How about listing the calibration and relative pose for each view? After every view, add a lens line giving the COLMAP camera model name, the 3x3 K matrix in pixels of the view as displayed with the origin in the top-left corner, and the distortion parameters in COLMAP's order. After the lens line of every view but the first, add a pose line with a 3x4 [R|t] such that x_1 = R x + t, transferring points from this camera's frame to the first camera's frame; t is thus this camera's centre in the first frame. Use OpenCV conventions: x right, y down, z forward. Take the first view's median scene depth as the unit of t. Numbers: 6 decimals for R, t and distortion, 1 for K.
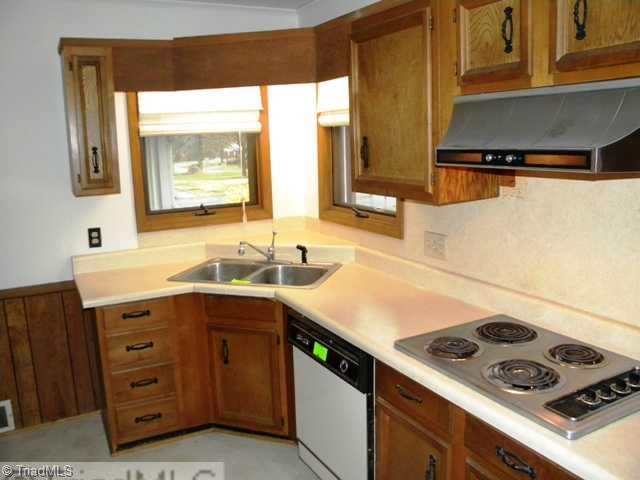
lens RADIAL K [[548.2, 0, 316.8], [0, 548.2, 236.6], [0, 0, 1]] dist [-0.179740, 0.174103]
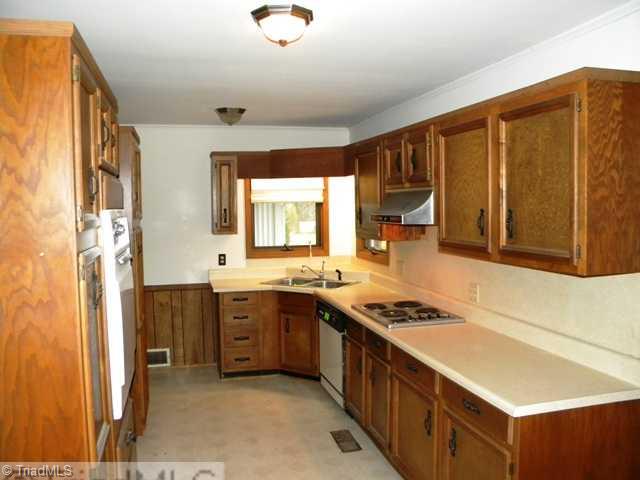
lens RADIAL K [[548.2, 0, 316.8], [0, 548.2, 236.6], [0, 0, 1]] dist [-0.179740, 0.174103]
pose [[0.973517, 0.031893, -0.226380, 0.302122], [-0.057296, 0.992656, -0.106546, 0.103728], [0.221319, 0.116695, 0.968194, -0.701741]]
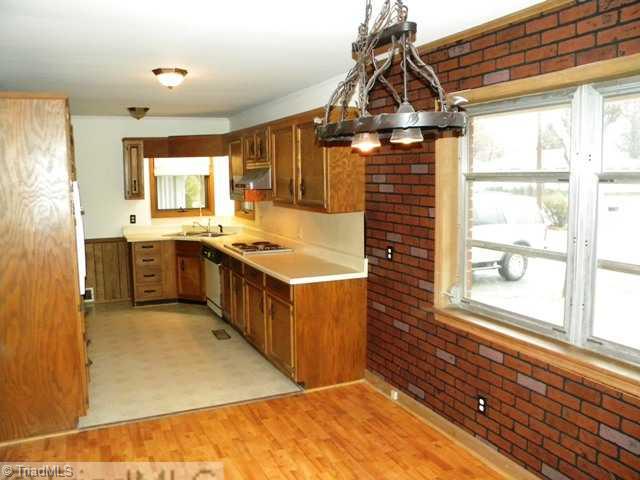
lens RADIAL K [[548.2, 0, 316.8], [0, 548.2, 236.6], [0, 0, 1]] dist [-0.179740, 0.174103]
pose [[0.998013, 0.026655, -0.057086, 0.536252], [-0.030276, 0.997519, -0.063547, 0.209409], [0.055251, 0.065149, 0.996345, -1.326060]]
